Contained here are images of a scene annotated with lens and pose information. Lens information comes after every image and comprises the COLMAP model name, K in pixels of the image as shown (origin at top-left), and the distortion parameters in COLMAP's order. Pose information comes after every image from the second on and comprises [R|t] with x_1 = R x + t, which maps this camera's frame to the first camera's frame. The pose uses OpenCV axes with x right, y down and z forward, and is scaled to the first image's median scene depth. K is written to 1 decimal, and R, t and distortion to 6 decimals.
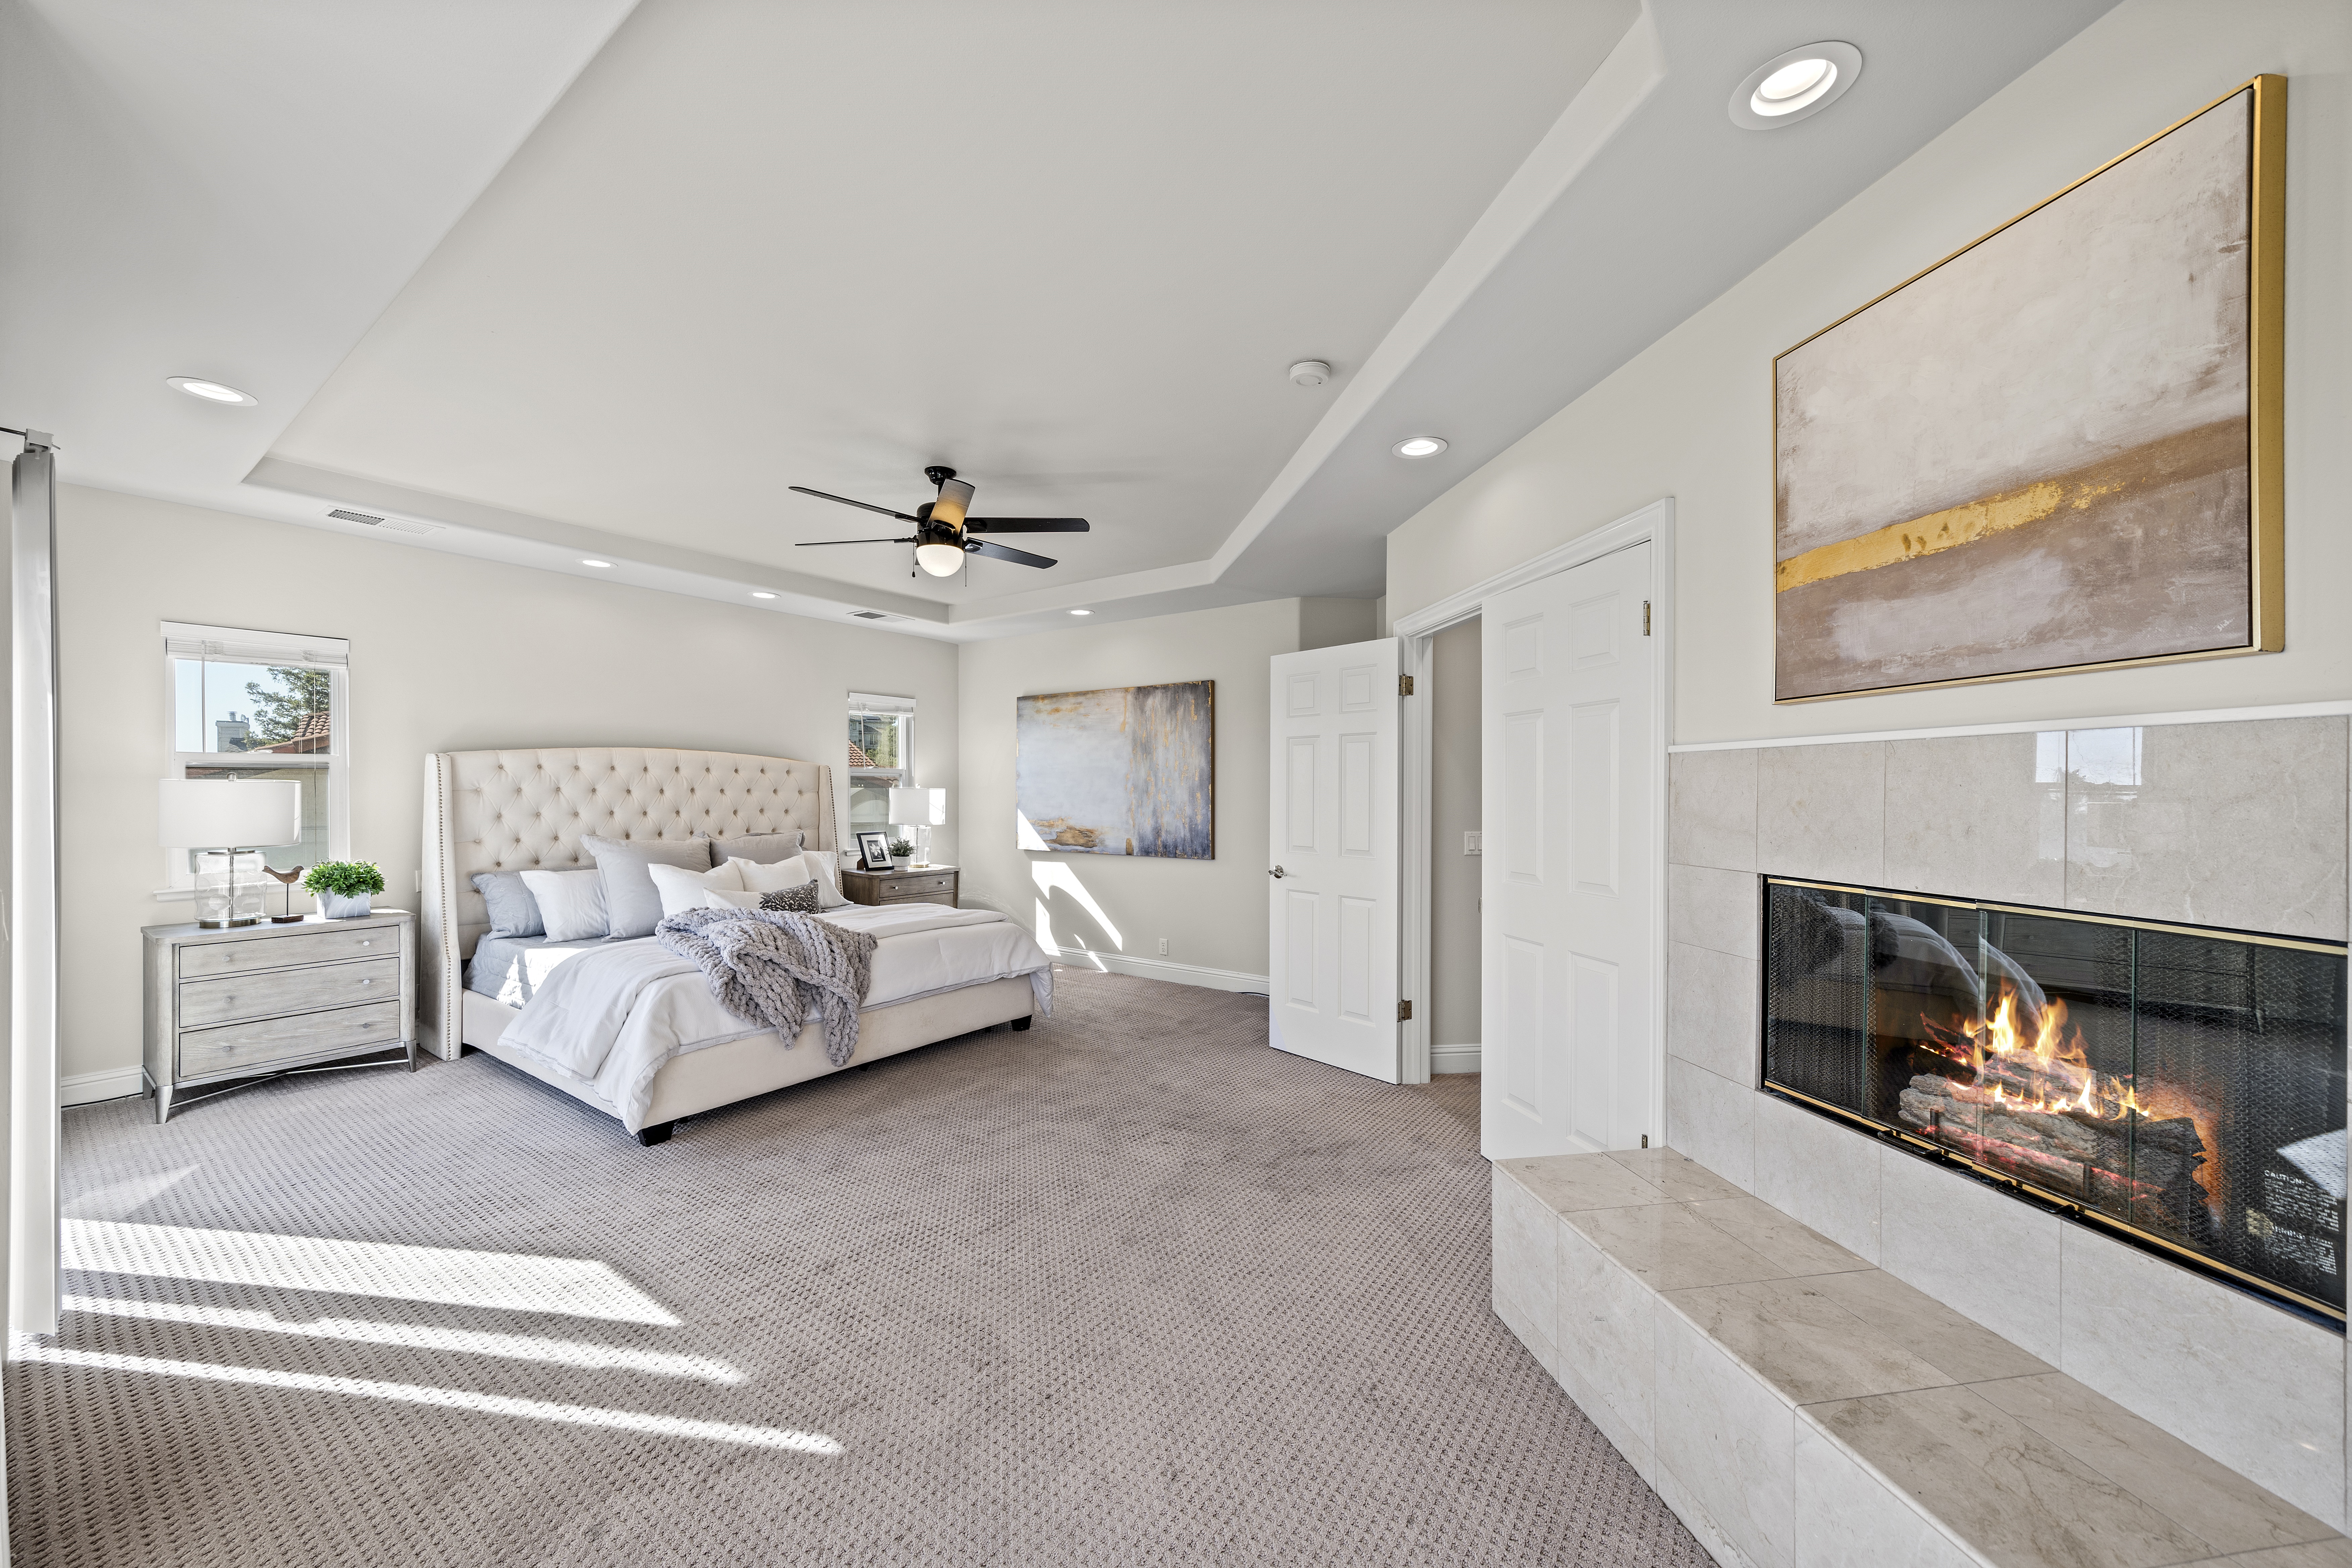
lens RADIAL K [[901.2, 0, 1159.1], [0, 901.2, 788.5], [0, 0, 1]] dist [-0.001260, -0.000156]
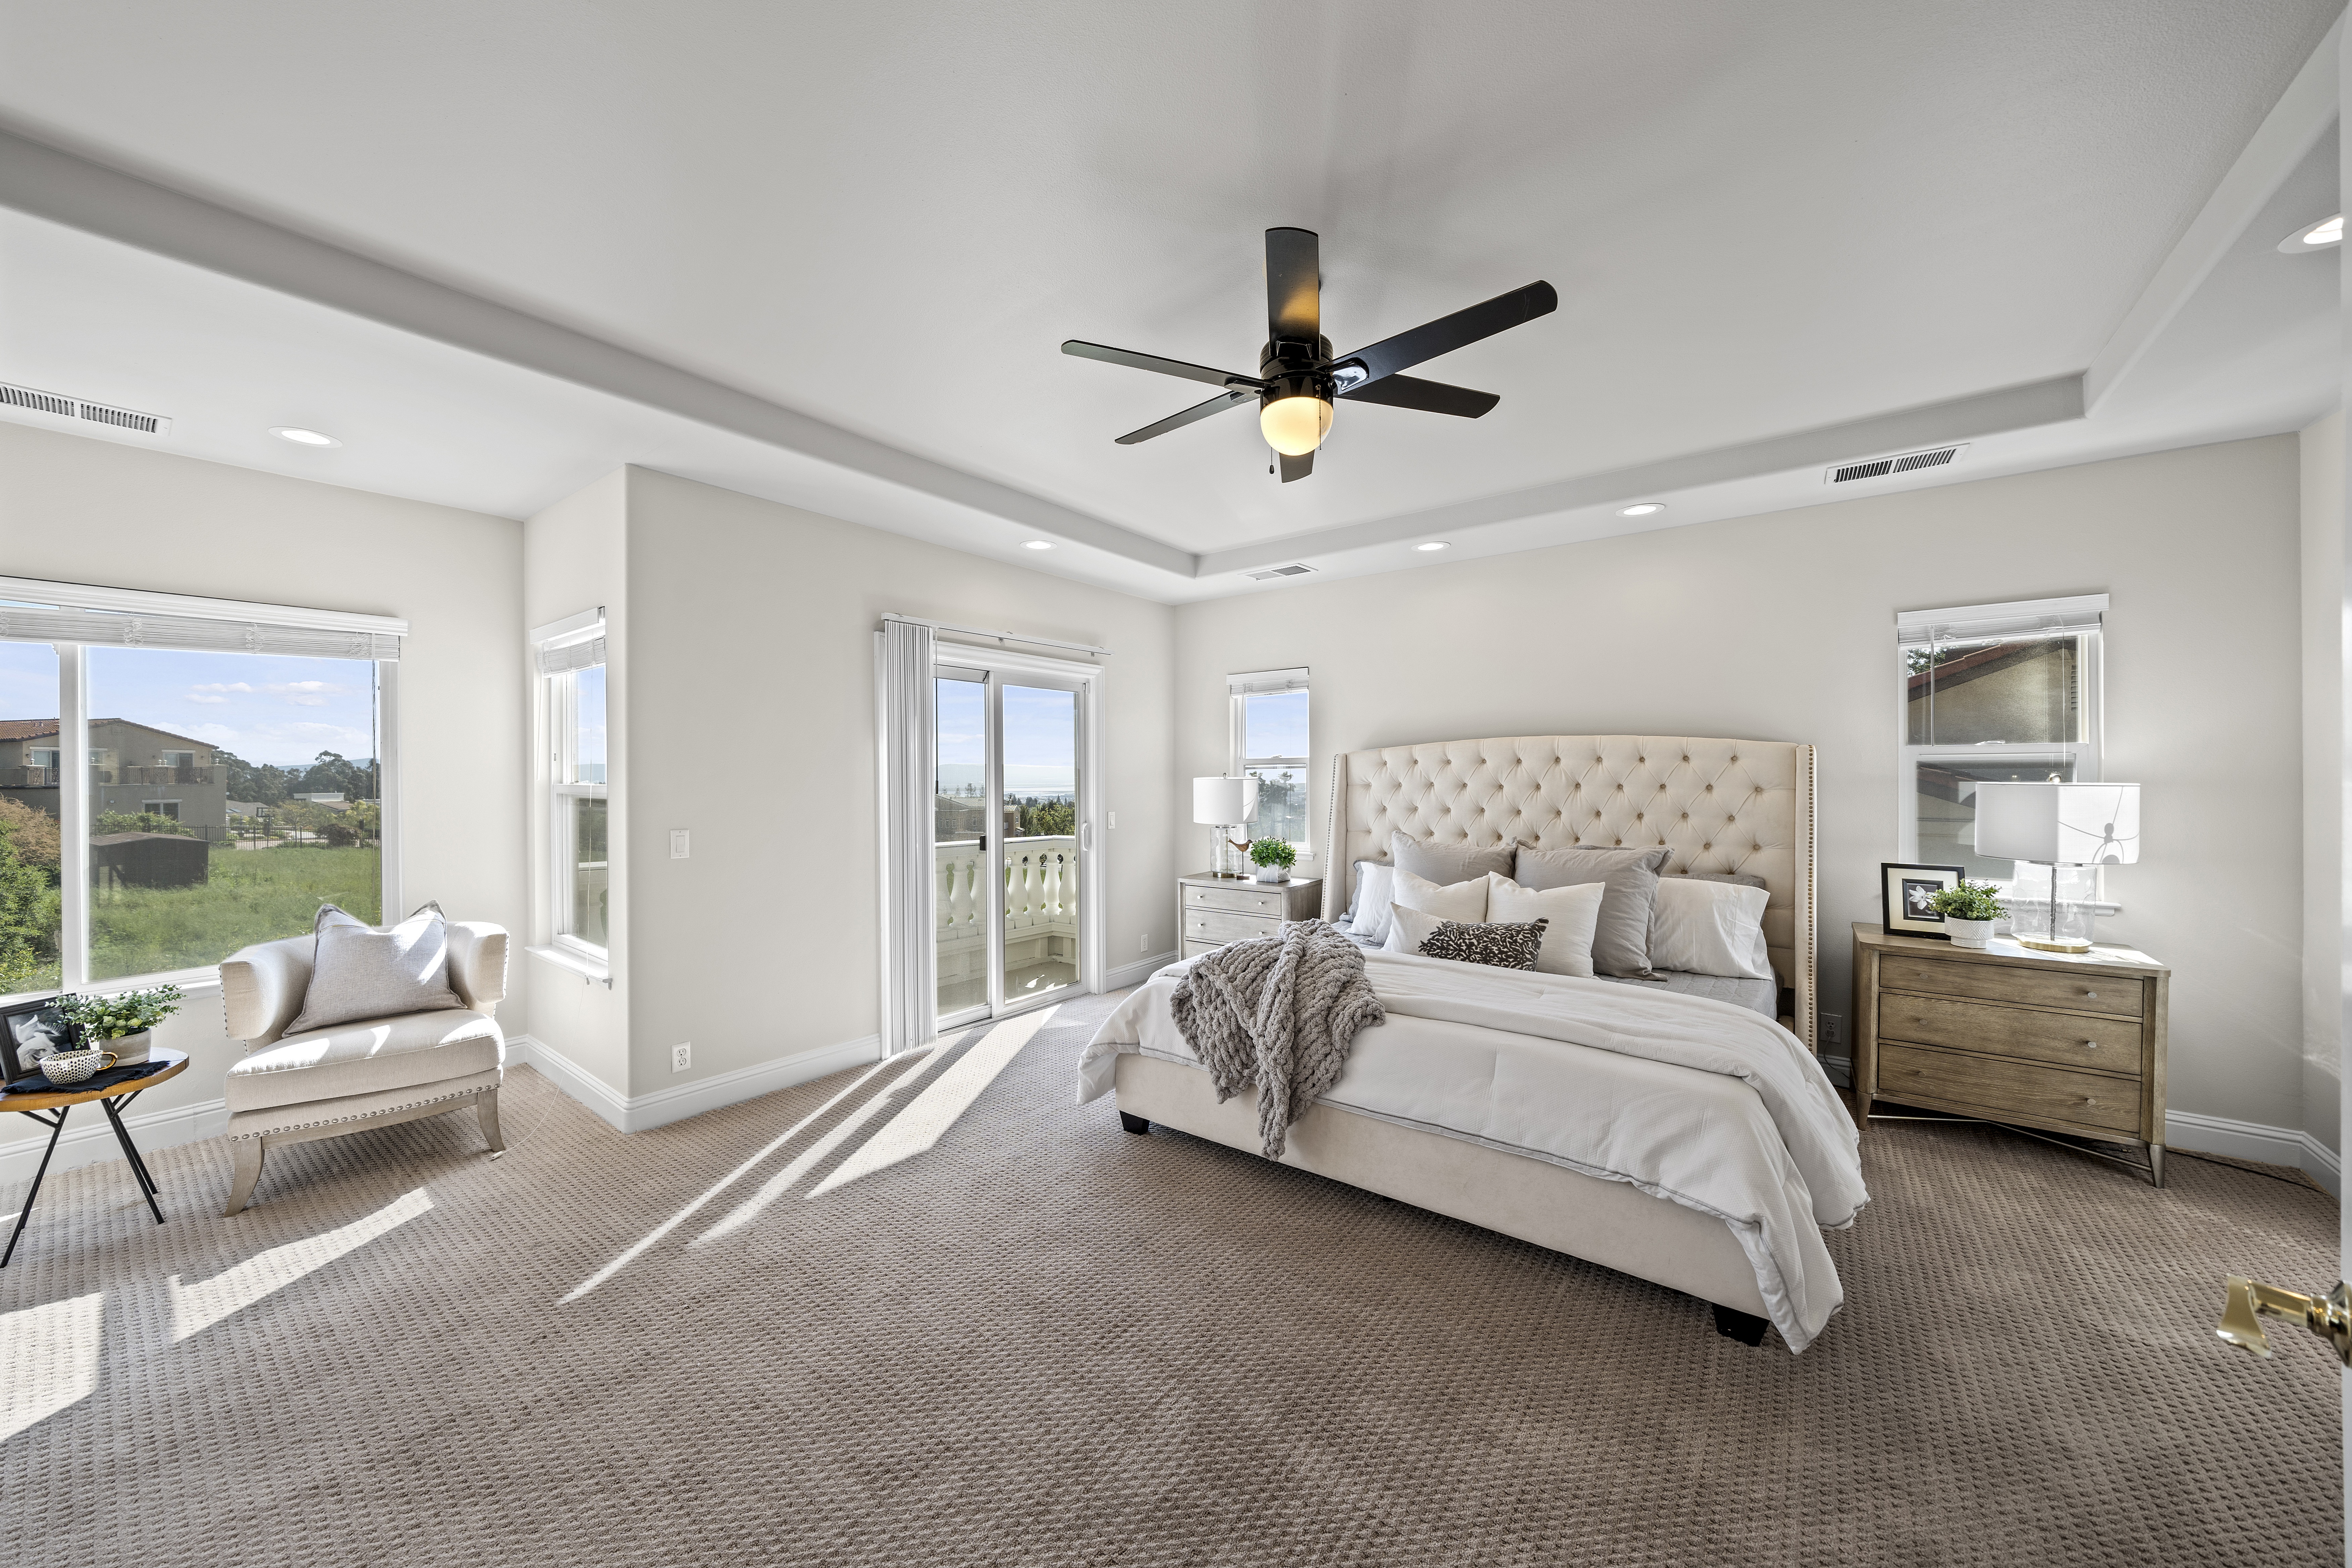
lens RADIAL K [[836.7, 0, 1104.2], [0, 836.7, 778.0], [0, 0, 1]] dist [-0.000503, -0.000040]
pose [[-0.058438, -0.000113, -0.998291, 0.295957], [0.004486, 0.999990, -0.000376, -0.007836], [0.998281, -0.004500, -0.058437, 0.765168]]
